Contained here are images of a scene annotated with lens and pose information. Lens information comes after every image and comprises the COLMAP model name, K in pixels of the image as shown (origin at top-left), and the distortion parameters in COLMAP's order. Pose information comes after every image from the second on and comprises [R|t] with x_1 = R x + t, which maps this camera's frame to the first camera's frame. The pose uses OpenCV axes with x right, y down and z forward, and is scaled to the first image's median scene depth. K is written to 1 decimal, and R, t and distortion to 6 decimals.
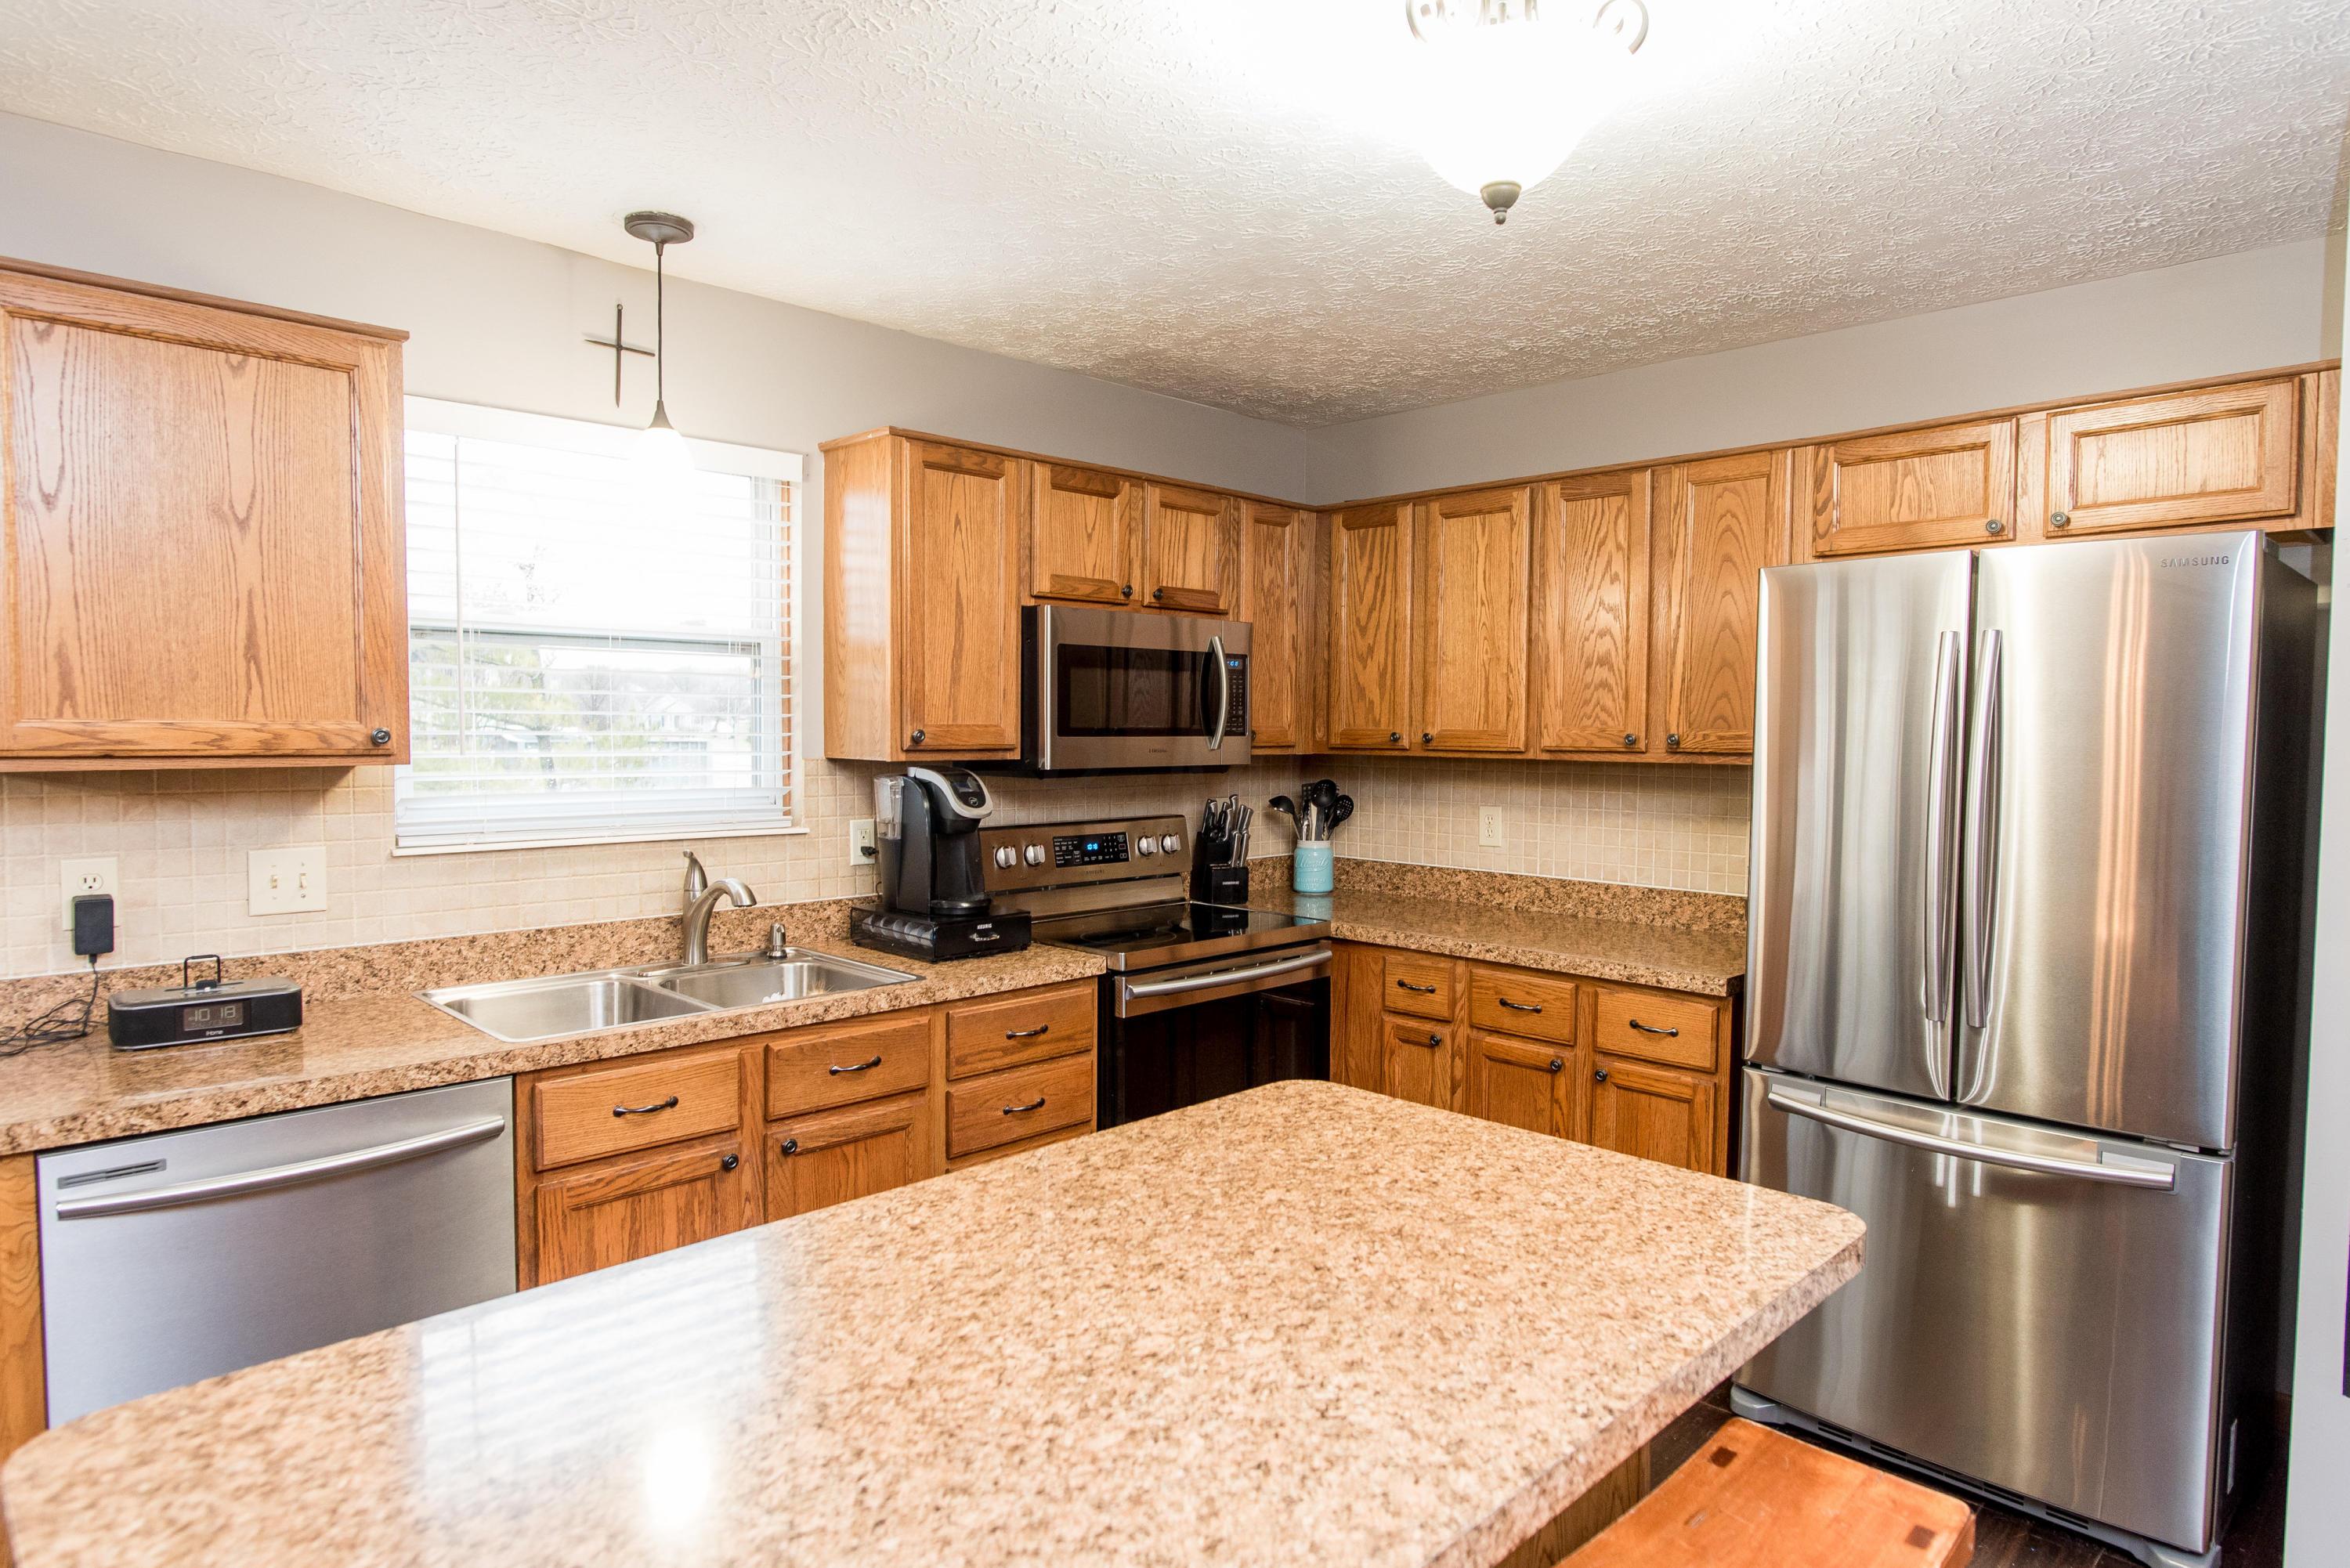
lens RADIAL K [[1338.5, 0, 1187.6], [0, 1338.5, 788.1], [0, 0, 1]] dist [-0.005144, -0.000613]
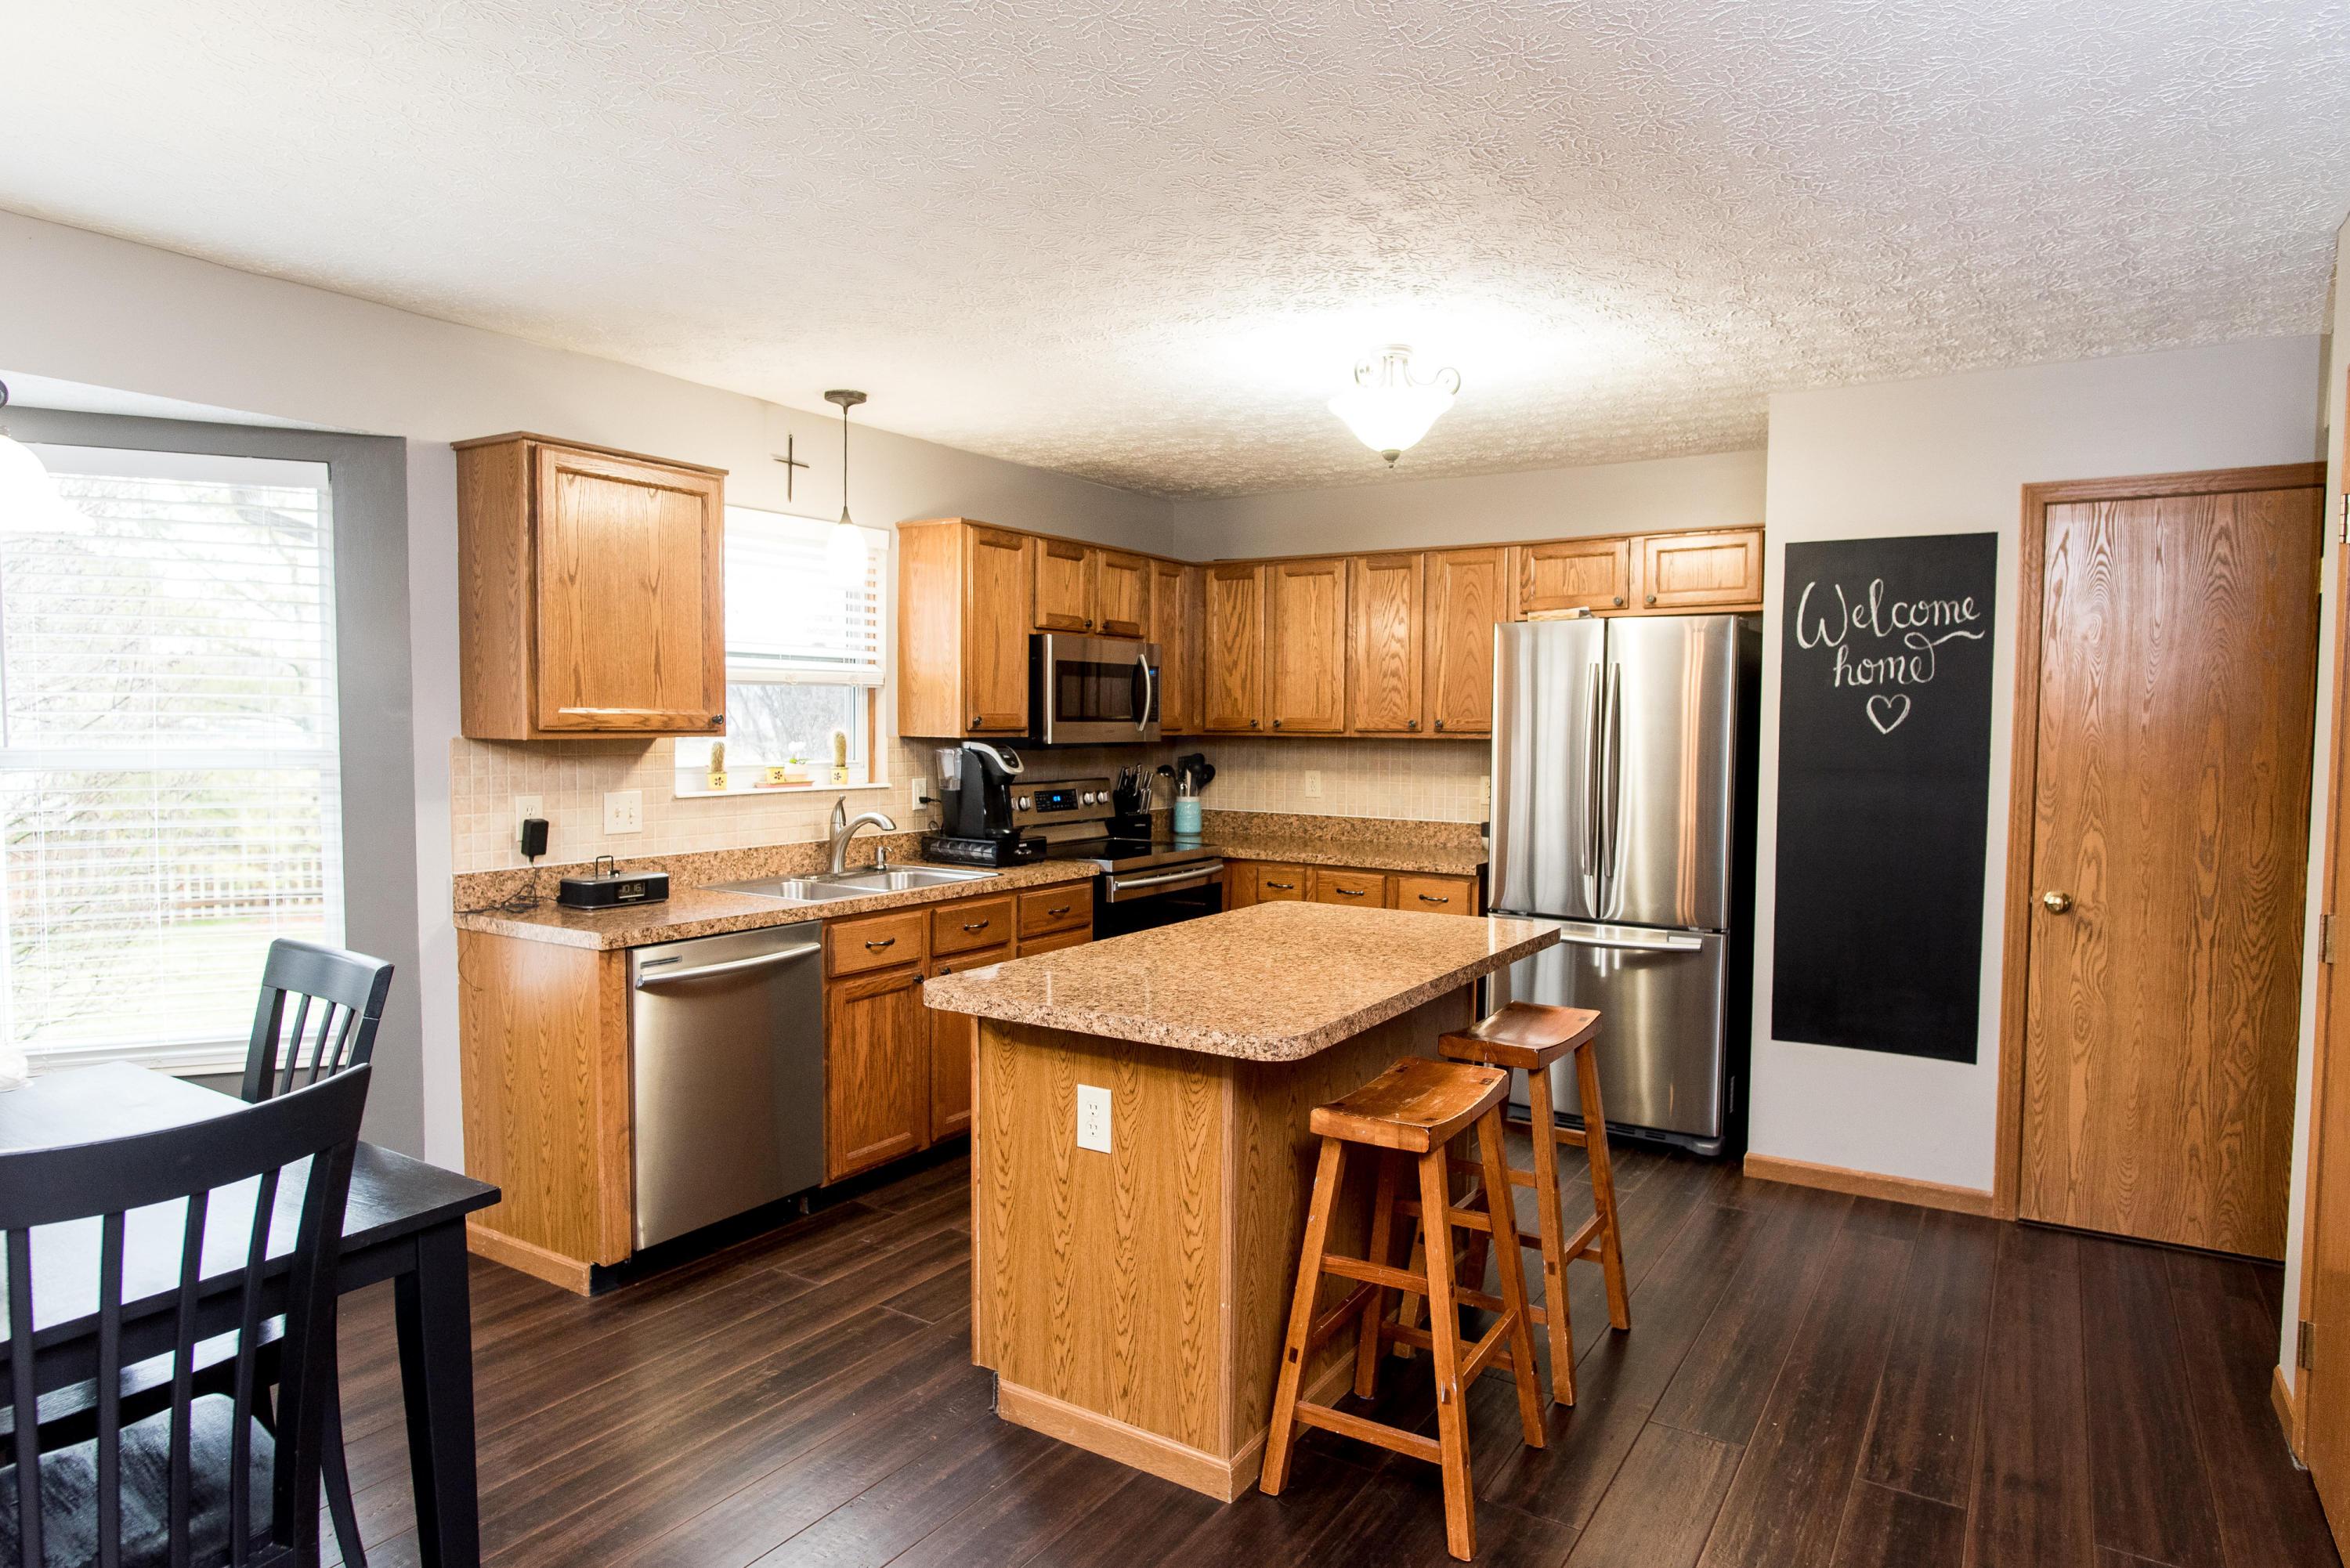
lens RADIAL K [[1374.4, 0, 1183.0], [0, 1374.4, 788.4], [0, 0, 1]] dist [-0.006231, 0.000717]
pose [[0.975872, -0.010588, 0.218089, -0.292020], [0.009823, 0.999941, 0.004588, 0.030283], [-0.218124, -0.002335, 0.975918, -0.531903]]
